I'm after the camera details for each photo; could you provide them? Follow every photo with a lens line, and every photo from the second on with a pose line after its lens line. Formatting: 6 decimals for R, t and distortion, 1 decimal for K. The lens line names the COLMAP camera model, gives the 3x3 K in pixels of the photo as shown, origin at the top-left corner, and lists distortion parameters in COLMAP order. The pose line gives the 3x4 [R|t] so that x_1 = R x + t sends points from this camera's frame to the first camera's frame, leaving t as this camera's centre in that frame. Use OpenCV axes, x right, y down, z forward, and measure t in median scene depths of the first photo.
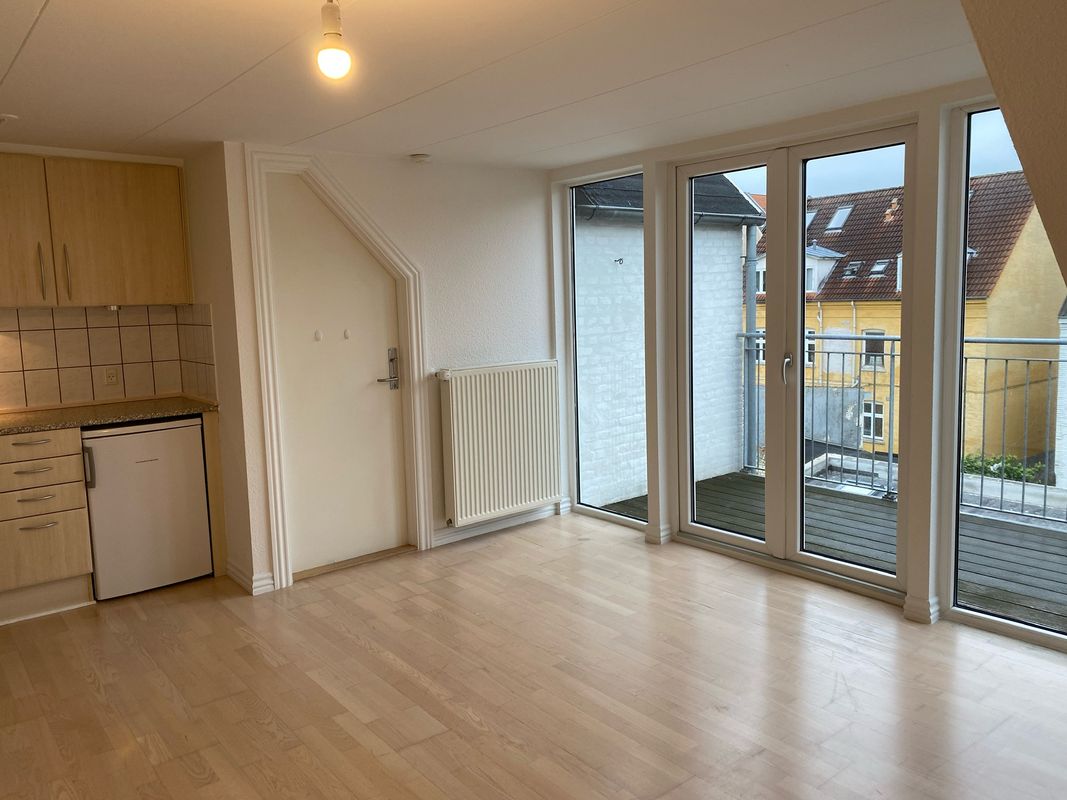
lens RADIAL K [[815.8, 0, 533.0], [0, 815.8, 387.7], [0, 0, 1]] dist [0.059794, -0.078105]
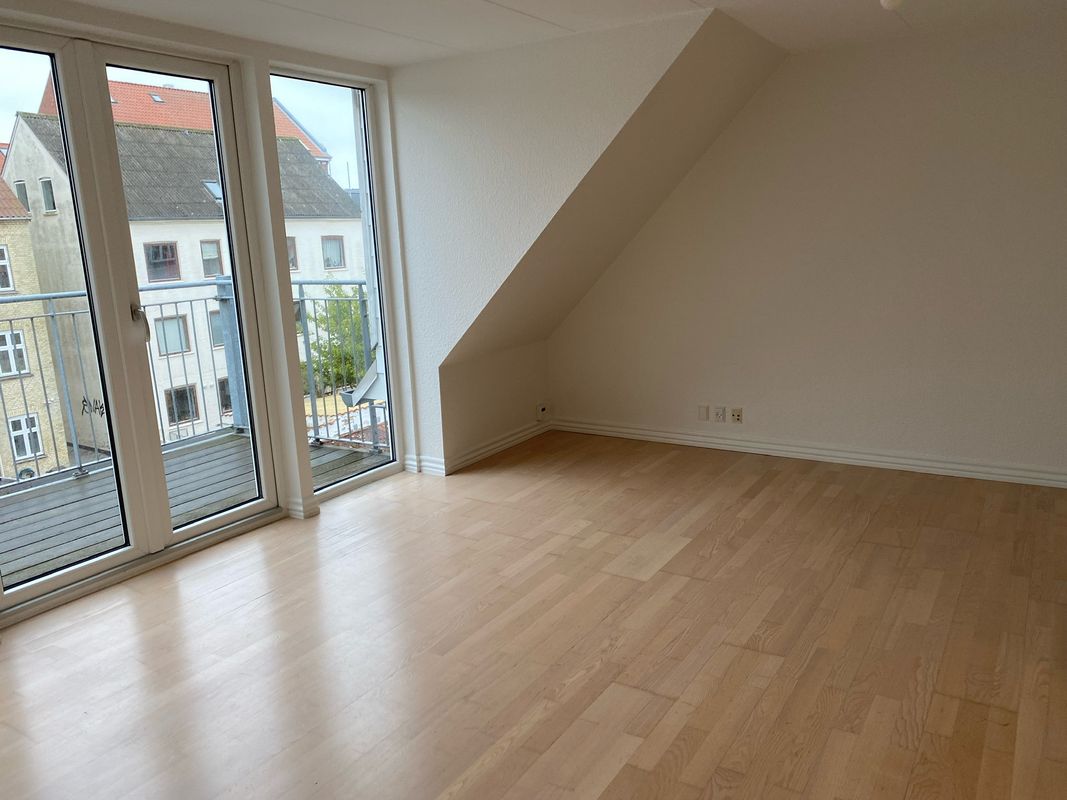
lens RADIAL K [[819.3, 0, 526.3], [0, 819.3, 400.1], [0, 0, 1]] dist [0.028801, -0.026565]
pose [[-0.321362, -0.151643, 0.934736, -0.585083], [0.156838, 0.964939, 0.210463, -0.059286], [-0.933878, 0.214237, -0.286311, 0.864607]]
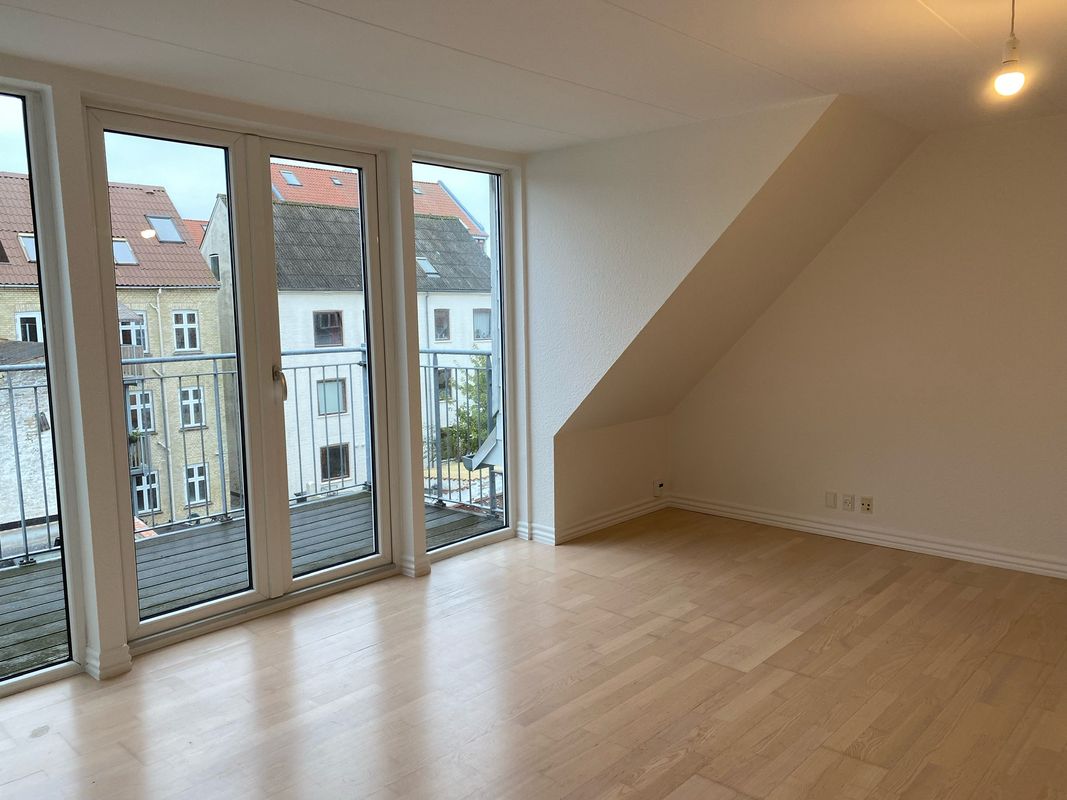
lens RADIAL K [[817.3, 0, 523.1], [0, 817.3, 394.4], [0, 0, 1]] dist [0.060702, -0.077468]
pose [[-0.144362, -0.071308, 0.986952, -0.608867], [0.135338, 0.986604, 0.091079, -0.054884], [-0.980226, 0.146720, -0.132777, 0.832825]]
